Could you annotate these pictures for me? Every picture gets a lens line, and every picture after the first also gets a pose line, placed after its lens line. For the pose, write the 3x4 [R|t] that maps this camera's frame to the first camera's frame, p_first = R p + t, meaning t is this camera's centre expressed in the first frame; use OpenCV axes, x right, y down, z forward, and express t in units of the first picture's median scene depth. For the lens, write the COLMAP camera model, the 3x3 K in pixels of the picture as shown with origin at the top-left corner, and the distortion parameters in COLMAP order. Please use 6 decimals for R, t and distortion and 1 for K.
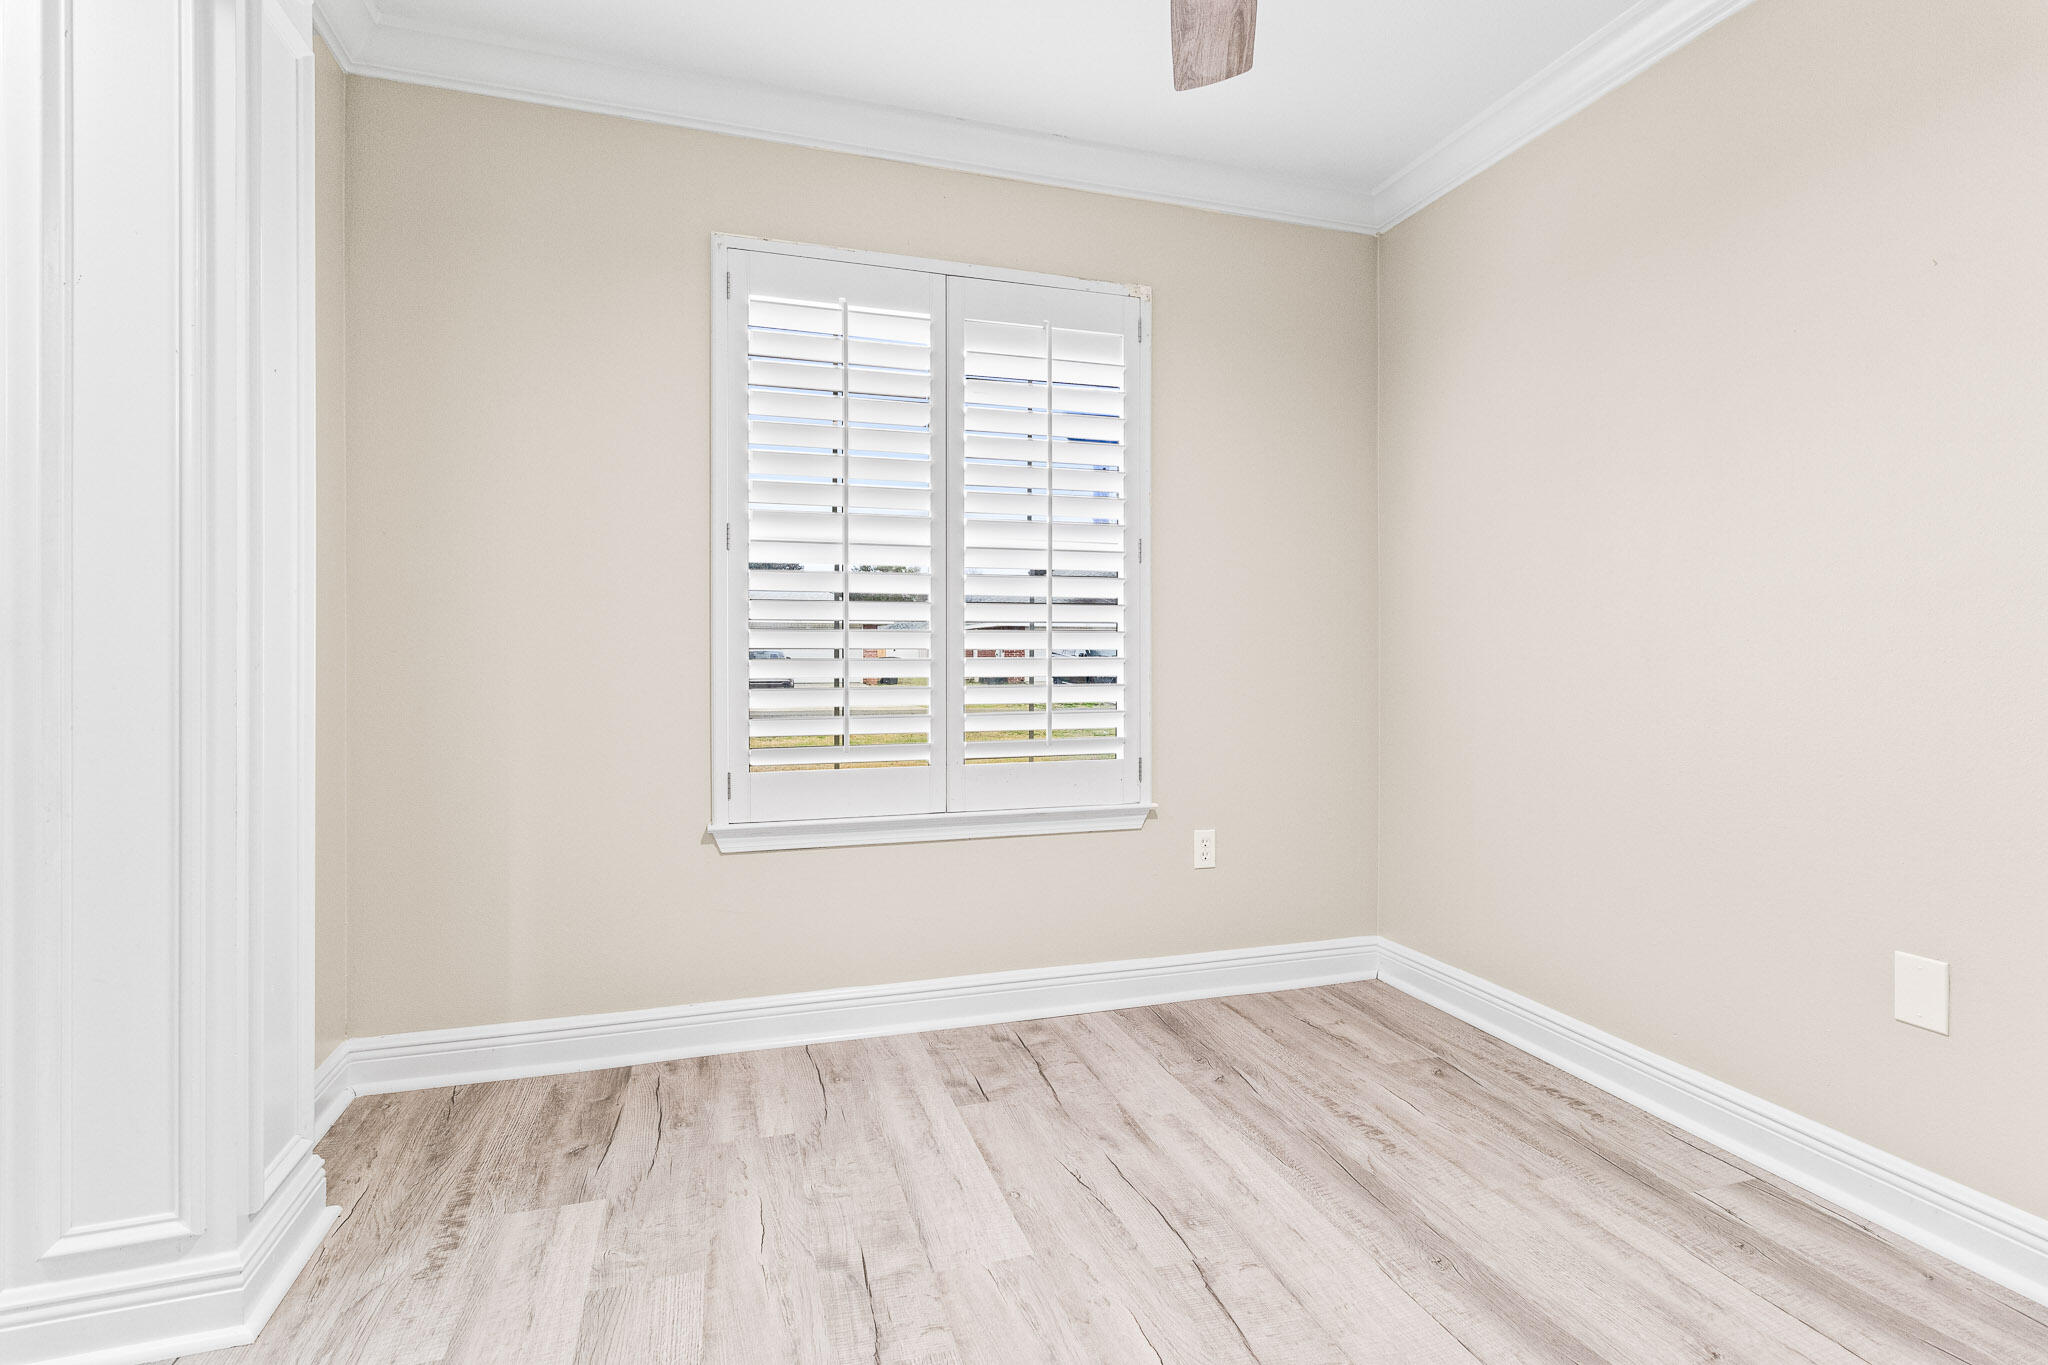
lens RADIAL K [[970.2, 0, 1025.4], [0, 970.2, 658.4], [0, 0, 1]] dist [-0.003650, 0.001033]
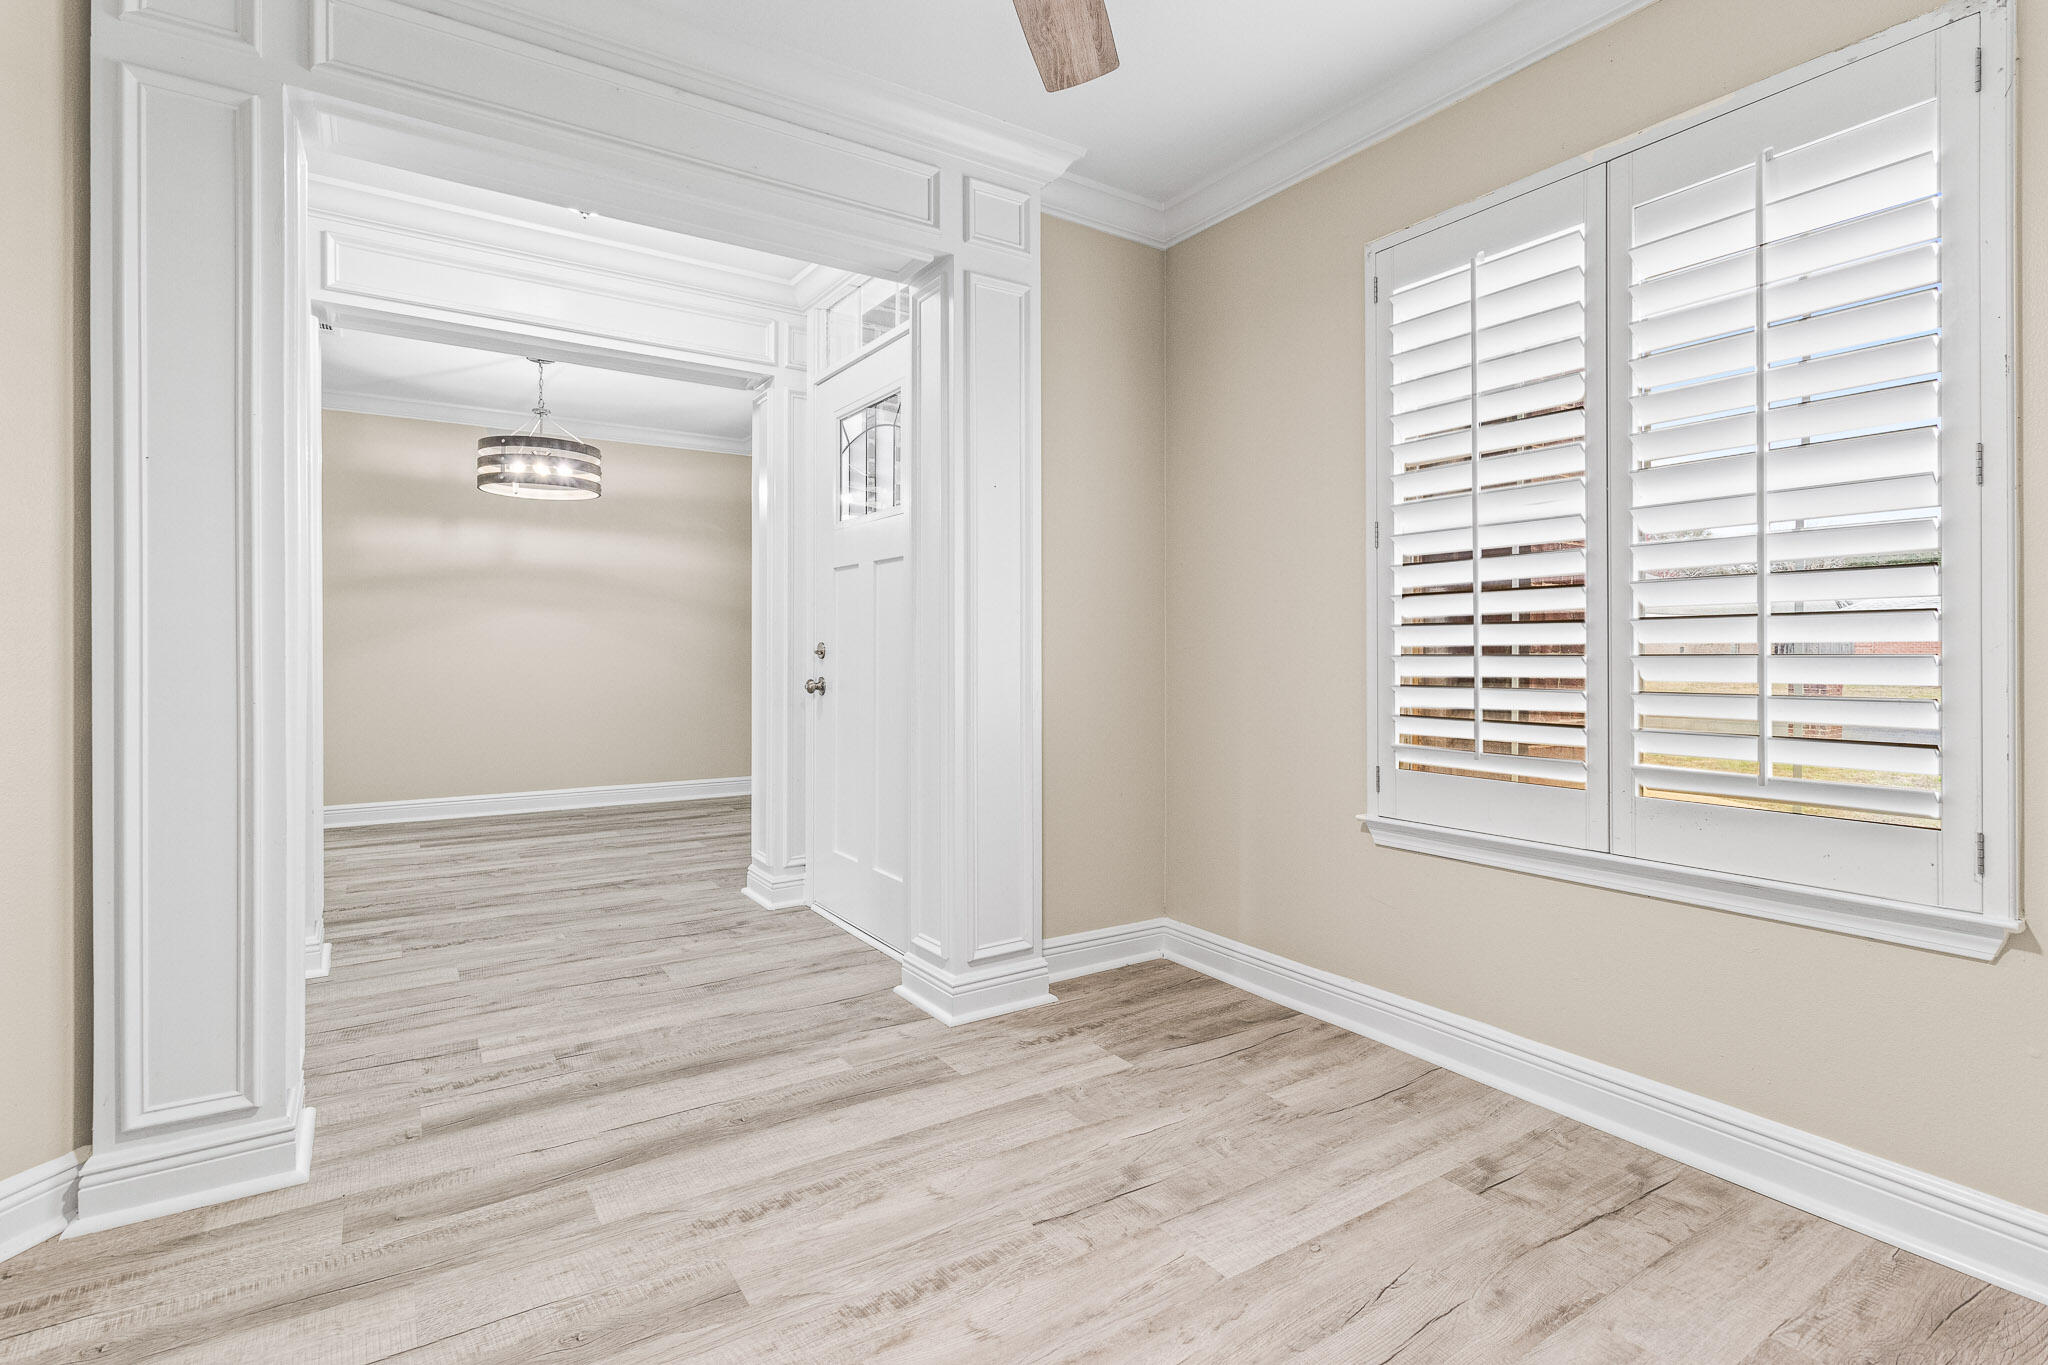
lens RADIAL K [[970.2, 0, 1019.3], [0, 970.2, 653.9], [0, 0, 1]] dist [-0.003650, 0.001033]
pose [[0.271432, 0.001504, -0.962457, 0.617883], [-0.002254, 0.999997, 0.000927, -0.000824], [0.962455, 0.001918, 0.271434, 0.384827]]
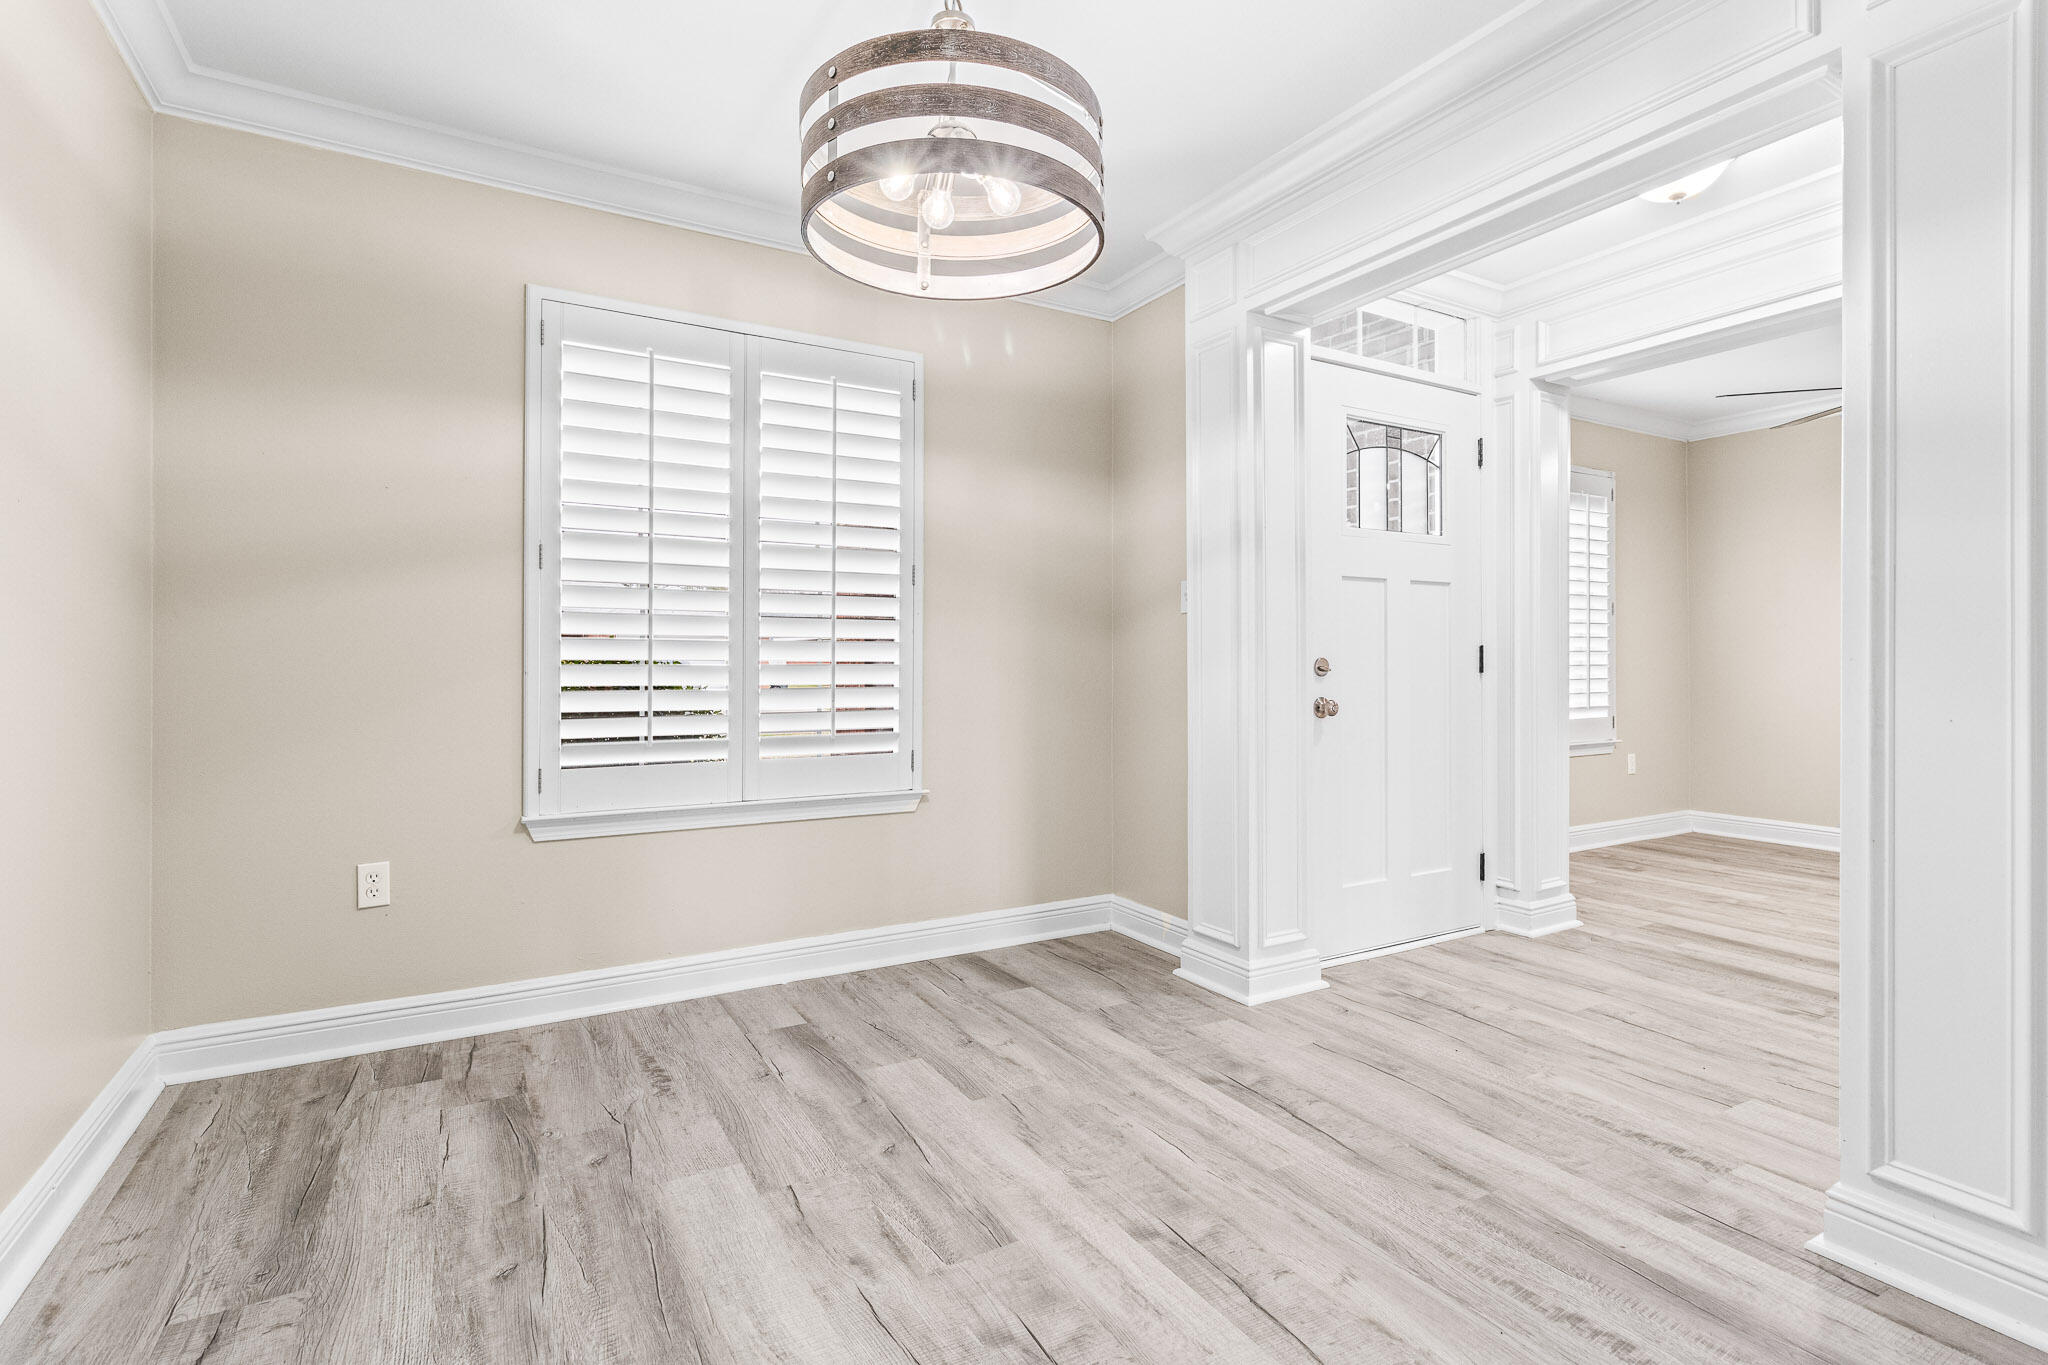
lens RADIAL K [[970.2, 0, 1015.6], [0, 970.2, 652.9], [0, 0, 1]] dist [-0.003650, 0.001033]
pose [[0.976207, 0.001084, 0.216837, -1.790981], [0.002212, 0.999886, -0.014959, -0.003901], [-0.216829, 0.015082, 0.976093, -0.791311]]
